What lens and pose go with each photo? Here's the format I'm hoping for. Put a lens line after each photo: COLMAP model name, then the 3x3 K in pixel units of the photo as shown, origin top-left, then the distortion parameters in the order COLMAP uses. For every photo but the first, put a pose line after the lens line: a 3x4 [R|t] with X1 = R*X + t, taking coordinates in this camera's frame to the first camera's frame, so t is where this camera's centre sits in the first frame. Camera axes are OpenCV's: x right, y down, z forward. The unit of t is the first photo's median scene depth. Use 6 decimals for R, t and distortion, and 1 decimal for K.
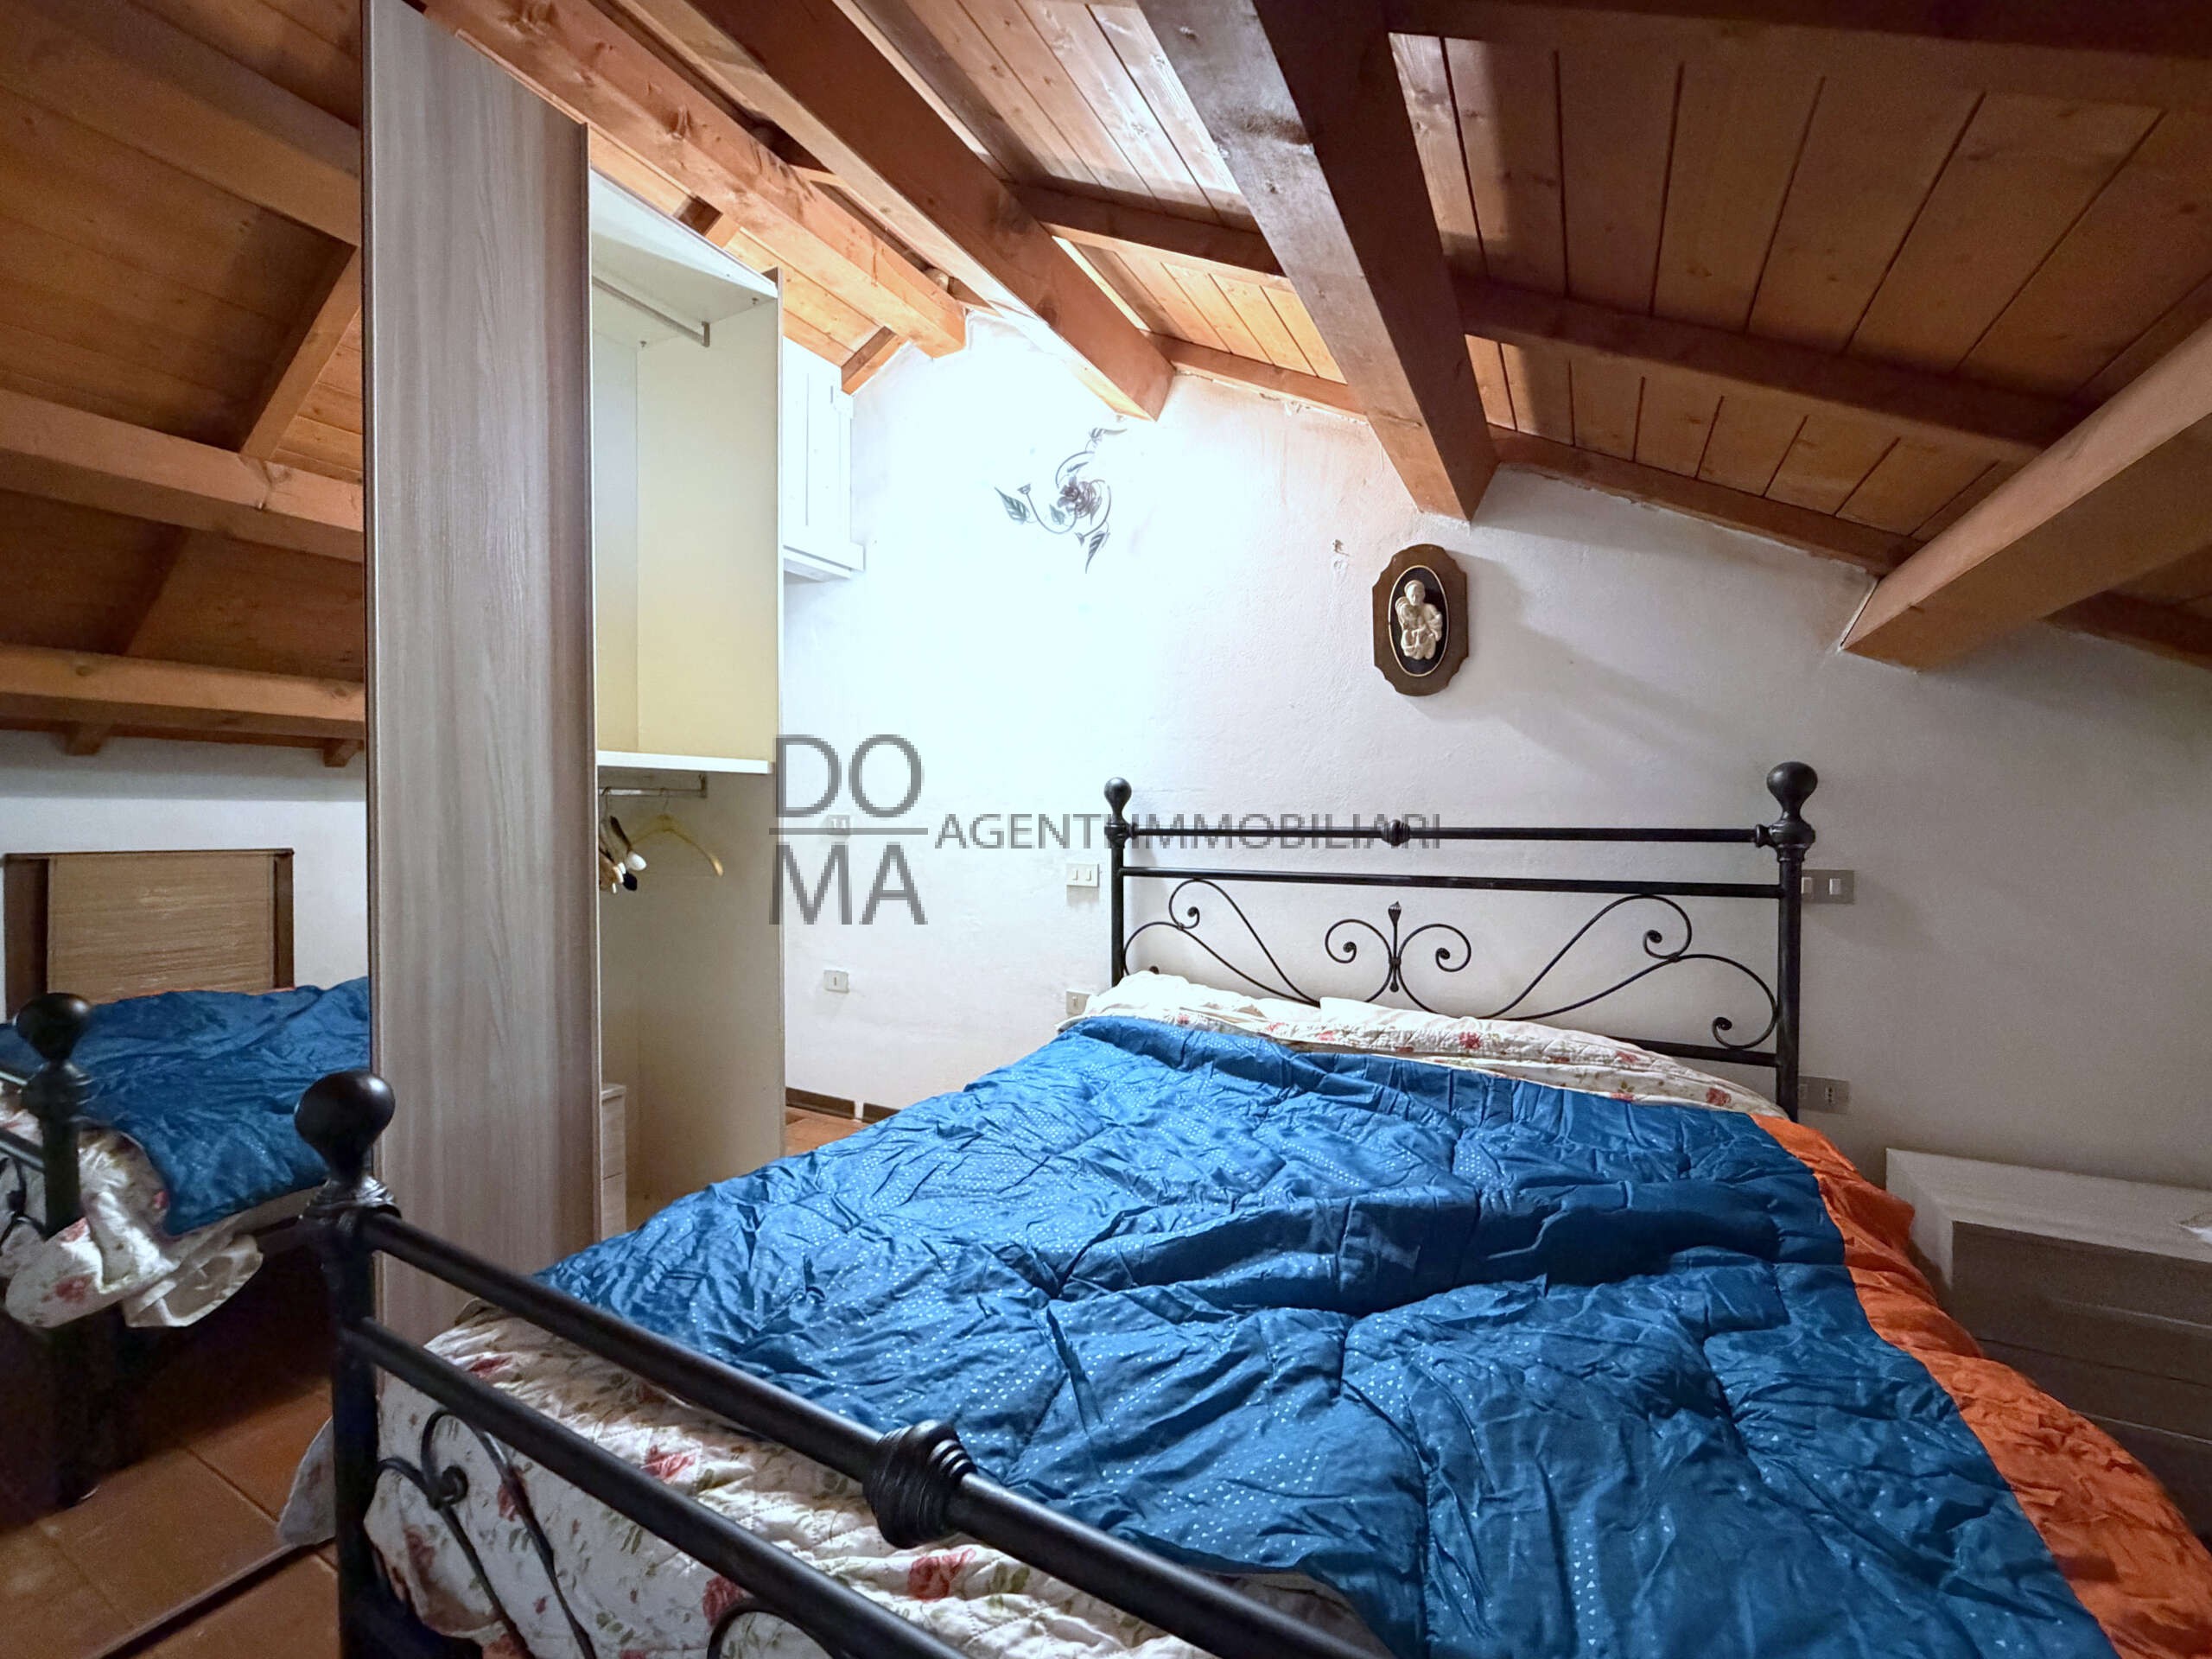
lens RADIAL K [[894.2, 0, 1096.6], [0, 894.2, 830.1], [0, 0, 1]] dist [-0.001031, 0.000214]
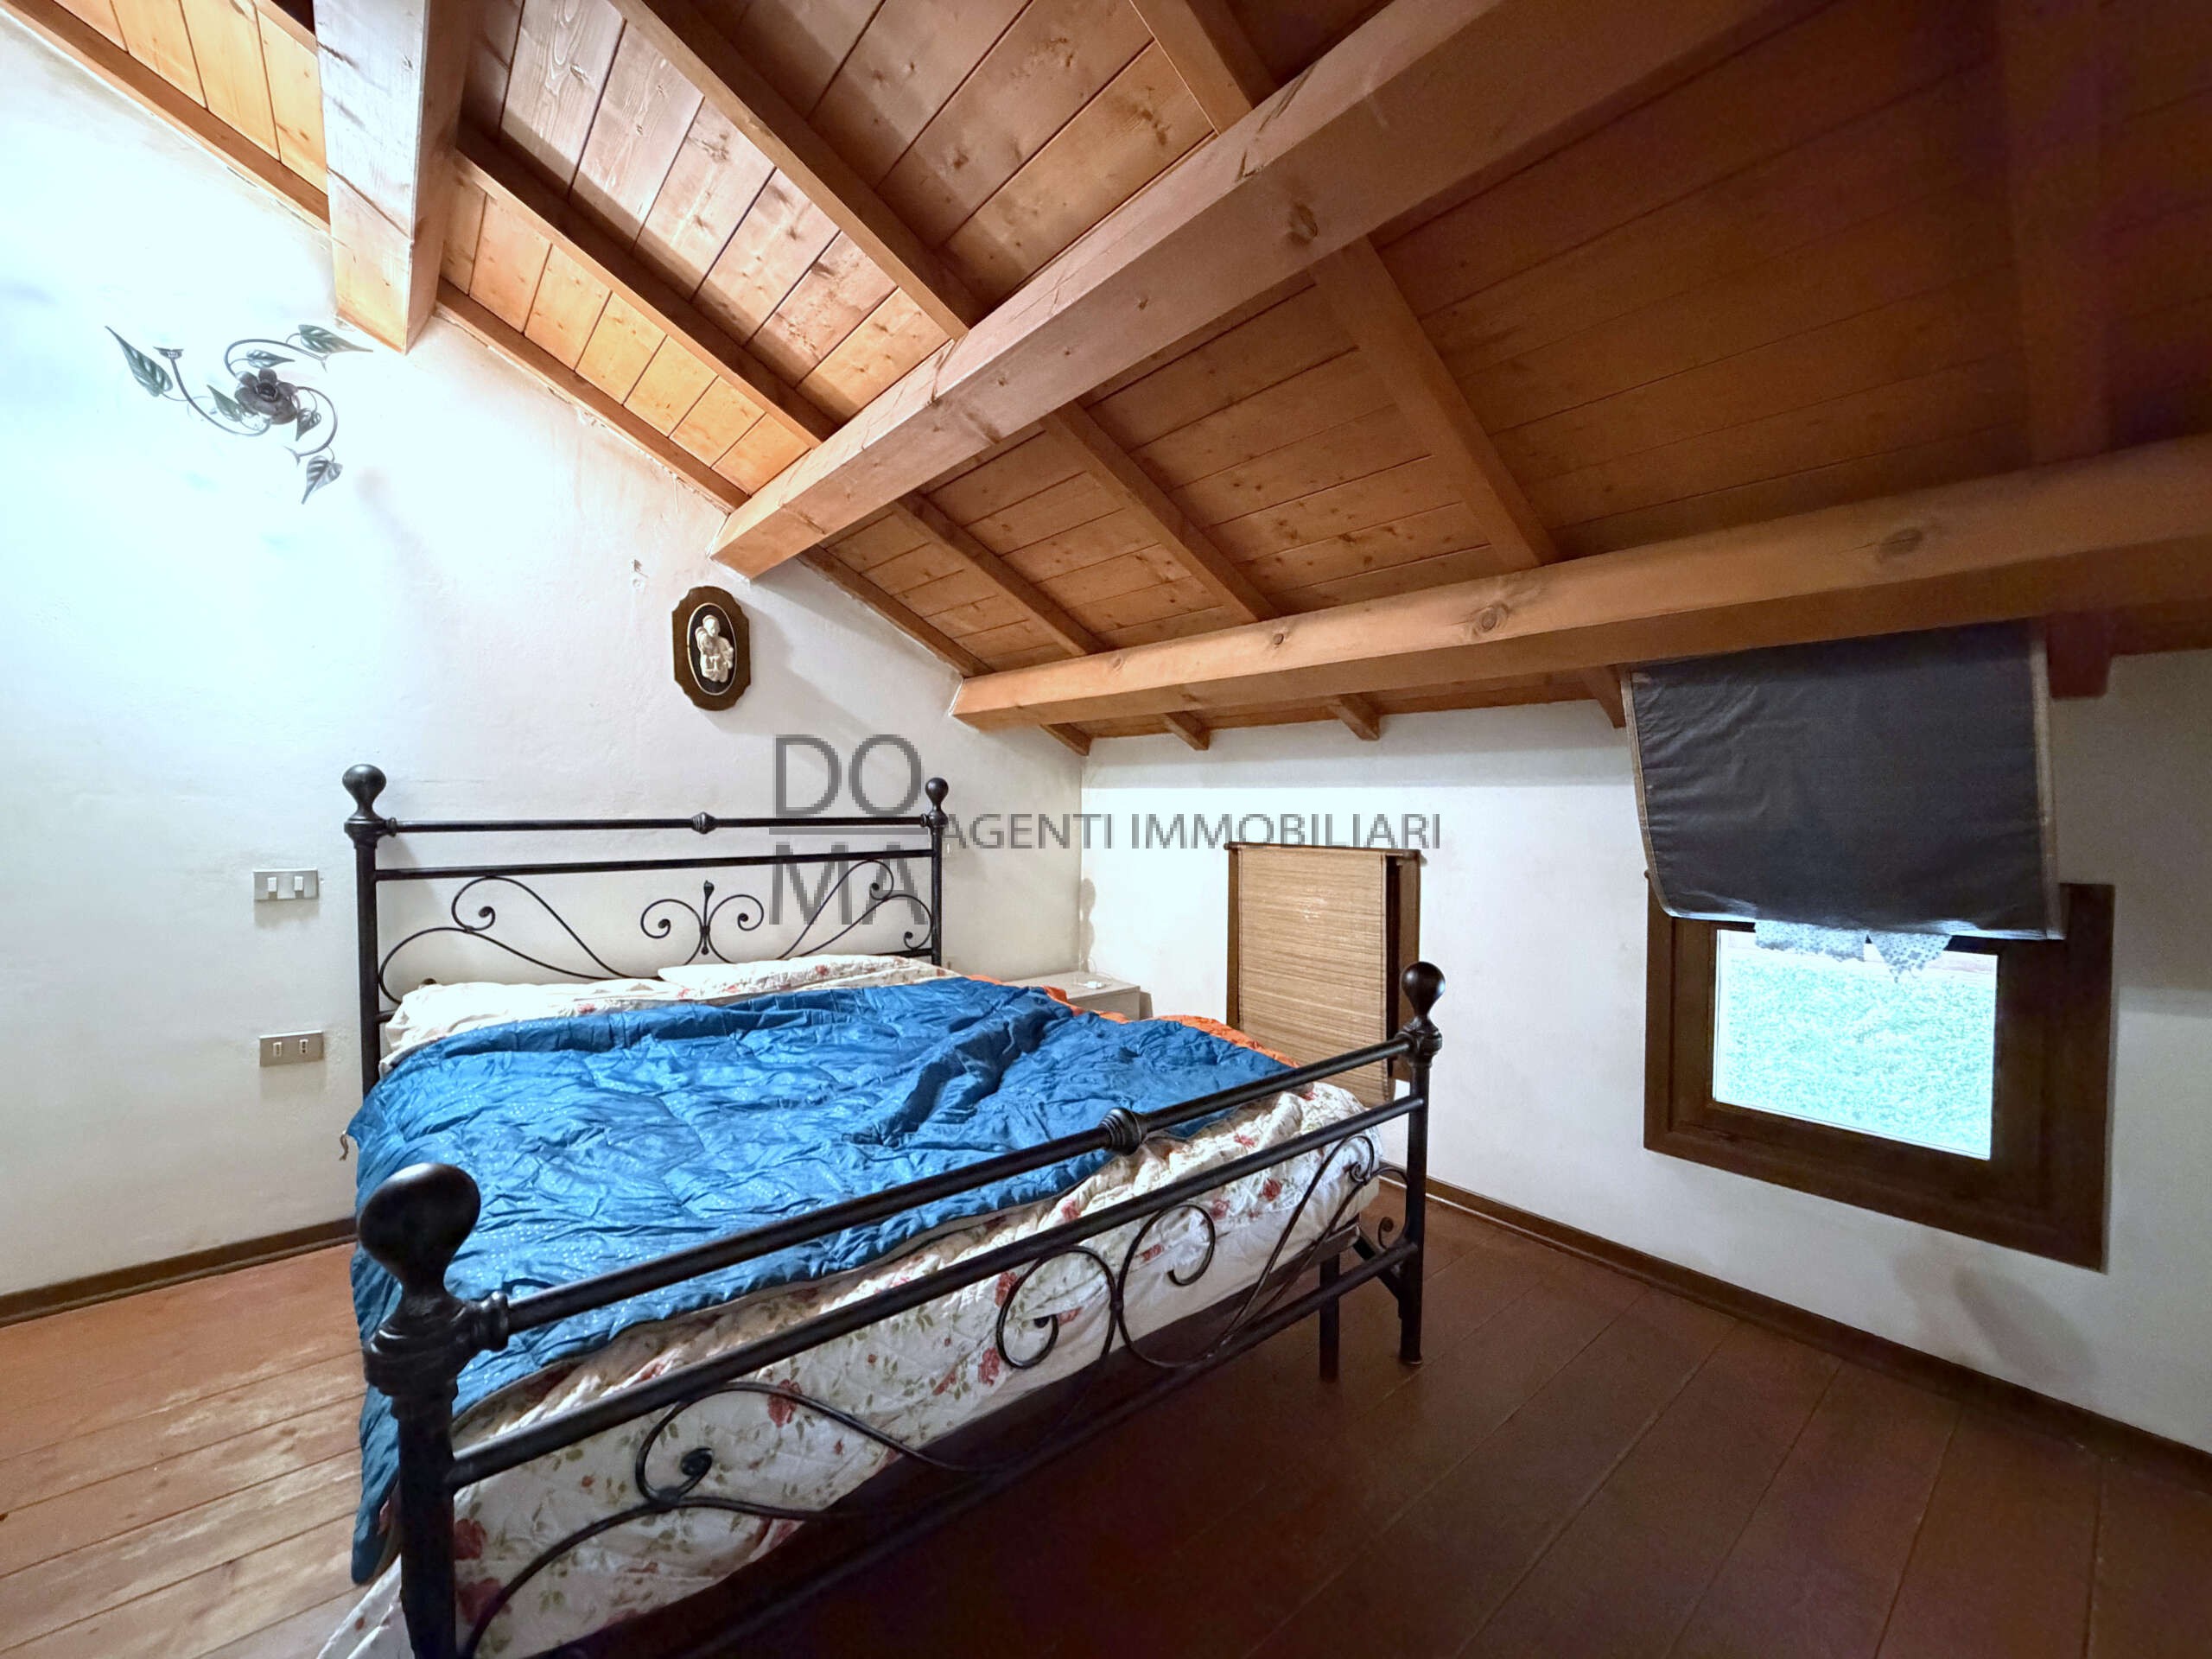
lens RADIAL K [[885.8, 0, 1097.9], [0, 885.8, 830.1], [0, 0, 1]] dist [0.000926, 0.000019]
pose [[0.371889, -0.031749, 0.927734, -0.577342], [0.005795, 0.999475, 0.031882, -0.022973], [-0.928259, -0.006480, 0.371877, 0.060897]]
